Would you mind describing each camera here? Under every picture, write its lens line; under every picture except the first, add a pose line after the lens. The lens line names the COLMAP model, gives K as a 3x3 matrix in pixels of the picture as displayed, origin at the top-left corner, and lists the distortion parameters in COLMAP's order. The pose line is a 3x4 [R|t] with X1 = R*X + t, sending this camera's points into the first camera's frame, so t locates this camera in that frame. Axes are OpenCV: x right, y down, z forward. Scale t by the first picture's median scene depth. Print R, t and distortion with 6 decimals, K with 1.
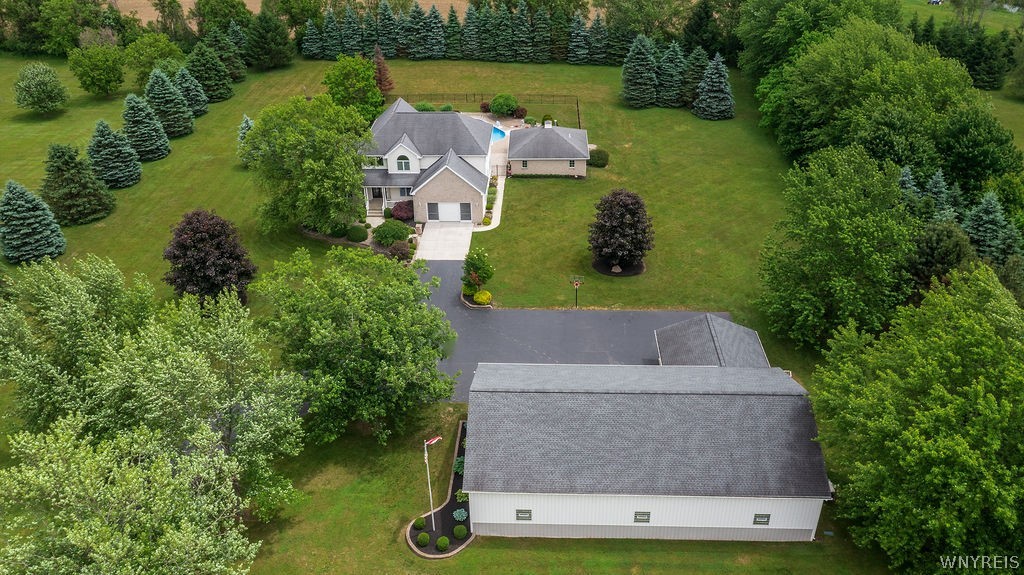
lens RADIAL K [[814.7, 0, 512.7], [0, 814.7, 287.5], [0, 0, 1]] dist [-0.017372, -0.004886]
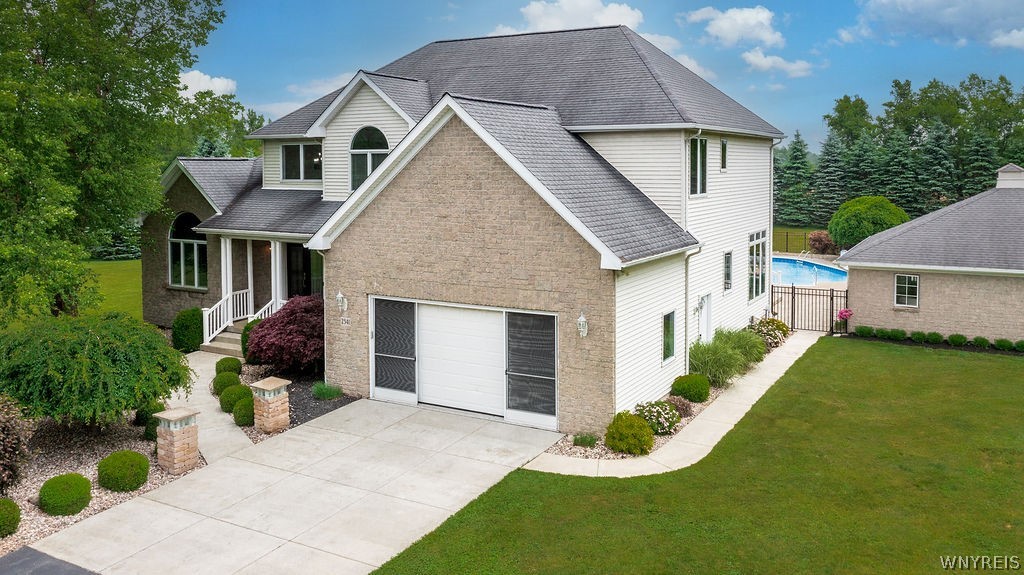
lens RADIAL K [[814.7, 0, 513.1], [0, 814.7, 286.2], [0, 0, 1]] dist [-0.017372, -0.004886]
pose [[0.888024, 0.075447, -0.453566, 0.022915], [-0.233884, 0.923413, -0.304312, -0.050757], [0.395869, 0.376318, 0.837659, 0.827015]]
